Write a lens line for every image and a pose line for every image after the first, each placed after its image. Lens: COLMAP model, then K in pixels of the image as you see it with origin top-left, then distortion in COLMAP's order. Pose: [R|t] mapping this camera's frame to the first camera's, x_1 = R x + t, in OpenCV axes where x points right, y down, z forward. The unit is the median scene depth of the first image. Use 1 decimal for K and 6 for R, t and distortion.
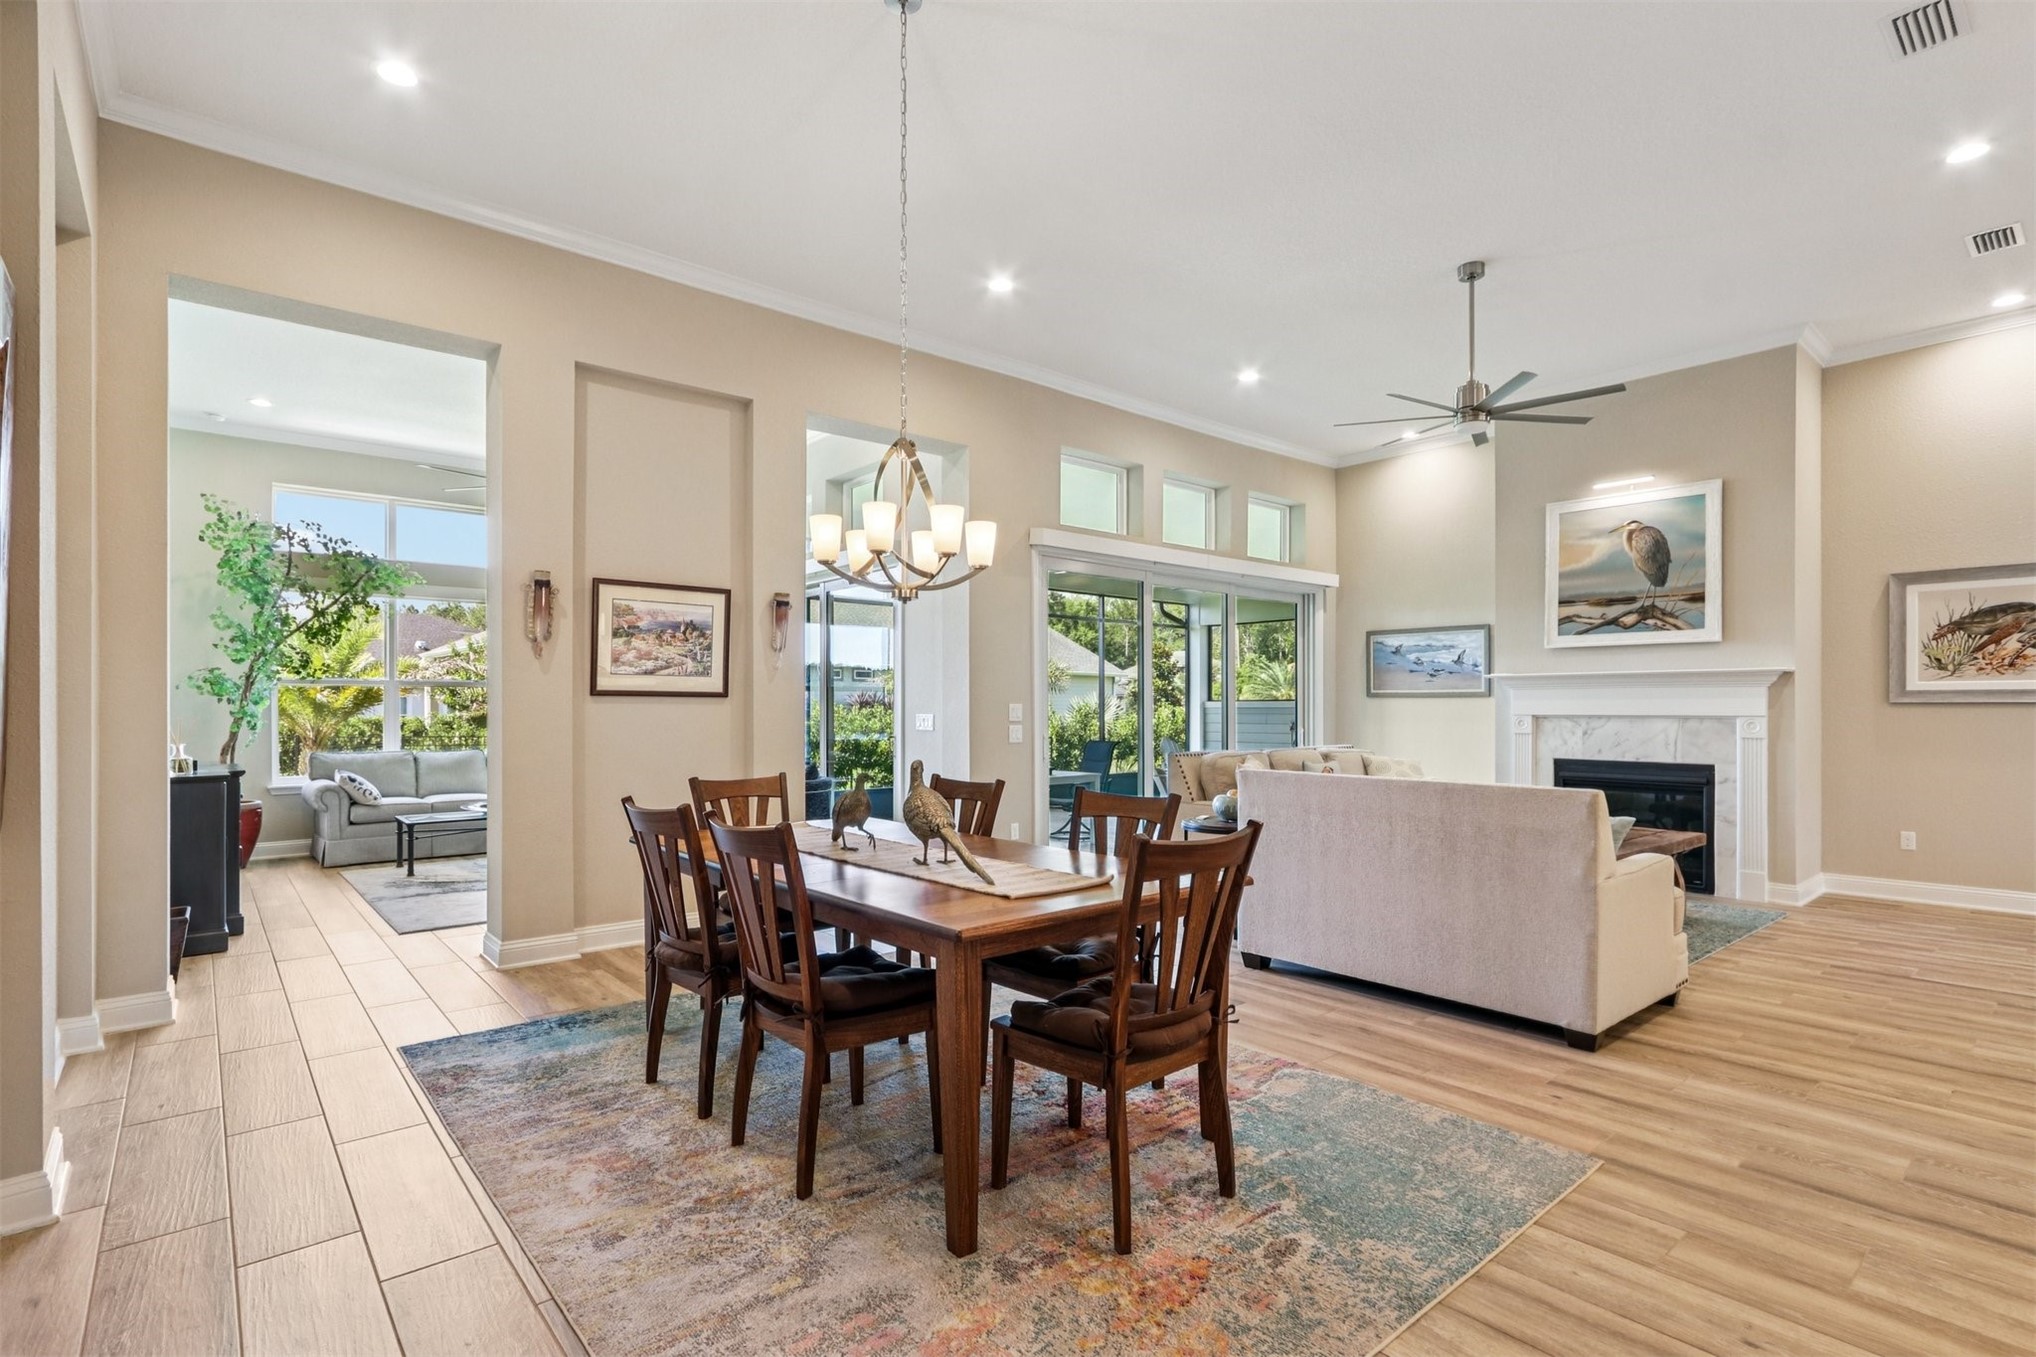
lens RADIAL K [[955.8, 0, 973.2], [0, 955.8, 695.2], [0, 0, 1]] dist [0.000279, 0.001503]
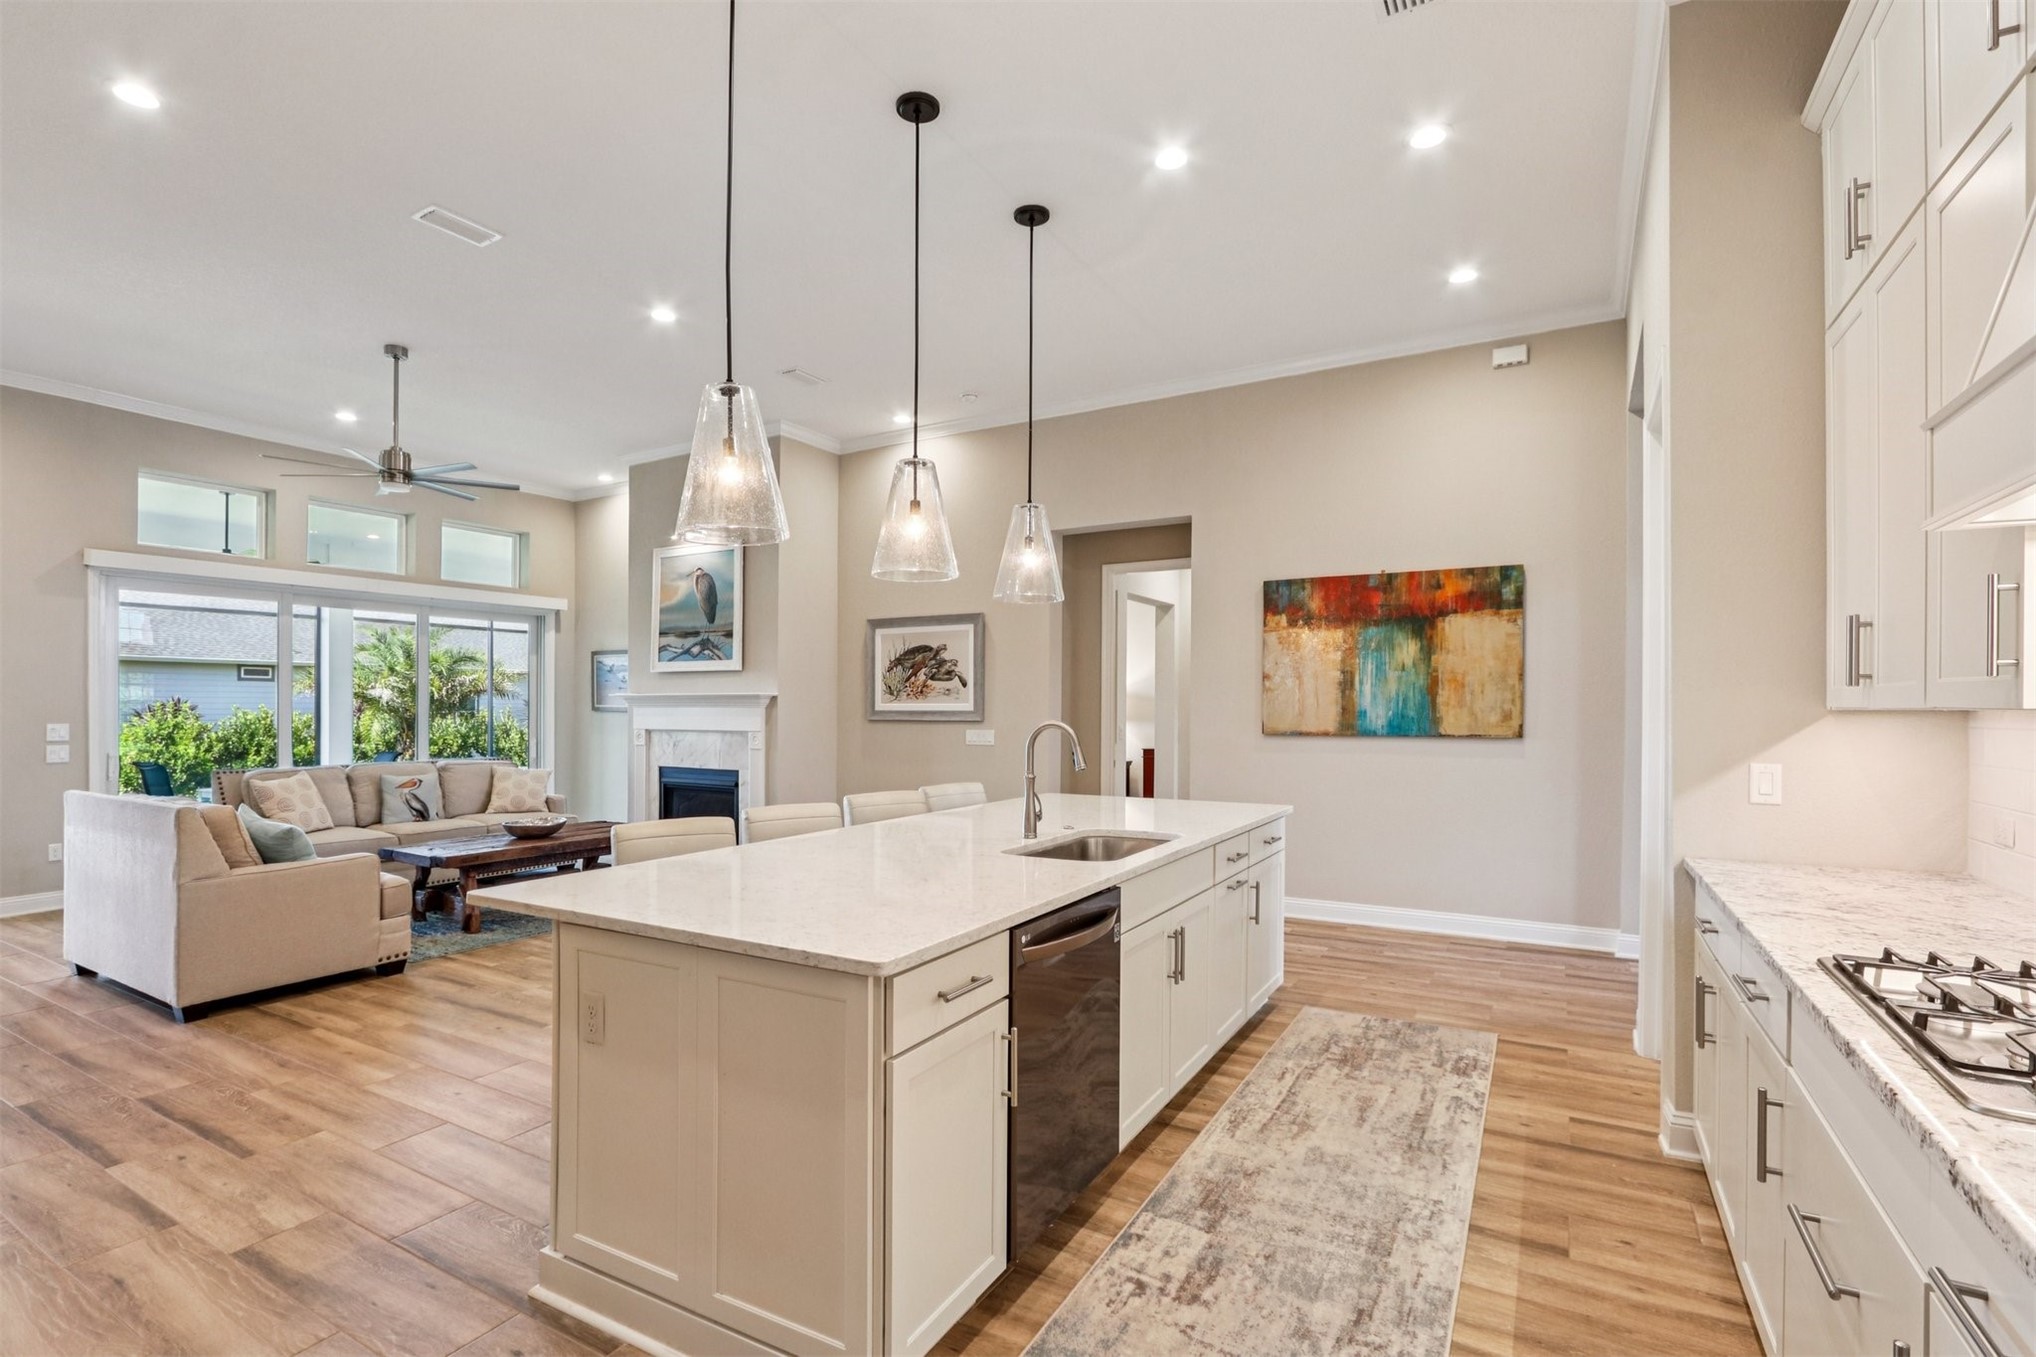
lens RADIAL K [[955.8, 0, 1017.3], [0, 955.8, 694.8], [0, 0, 1]] dist [0.000279, 0.001503]
pose [[0.949492, 0.002766, 0.313779, 0.729807], [-0.003436, 0.999993, 0.001583, -0.027789], [-0.313772, -0.002581, 0.949495, -0.278567]]
